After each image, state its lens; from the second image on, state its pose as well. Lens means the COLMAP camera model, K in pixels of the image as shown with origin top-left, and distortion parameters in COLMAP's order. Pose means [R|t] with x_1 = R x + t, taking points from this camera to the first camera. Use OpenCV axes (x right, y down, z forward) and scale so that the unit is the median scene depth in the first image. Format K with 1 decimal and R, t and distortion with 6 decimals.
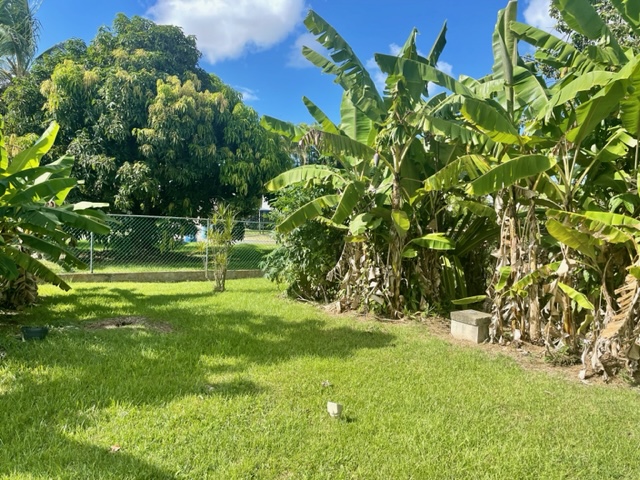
lens RADIAL K [[481.8, 0, 324.5], [0, 481.8, 240.0], [0, 0, 1]] dist [0.054473, -0.054039]
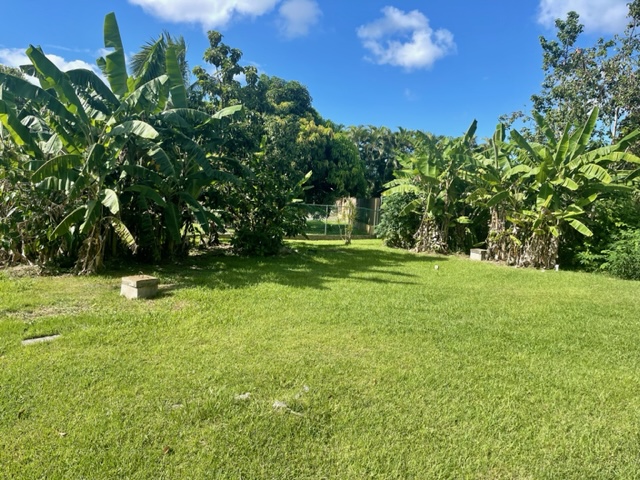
lens RADIAL K [[481.8, 0, 322.3], [0, 481.8, 237.8], [0, 0, 1]] dist [0.054473, -0.054039]
pose [[0.999272, 0.019006, -0.033070, -0.340809], [-0.017693, 0.999060, 0.039572, 0.007212], [0.033791, -0.038958, 0.998669, -1.226527]]
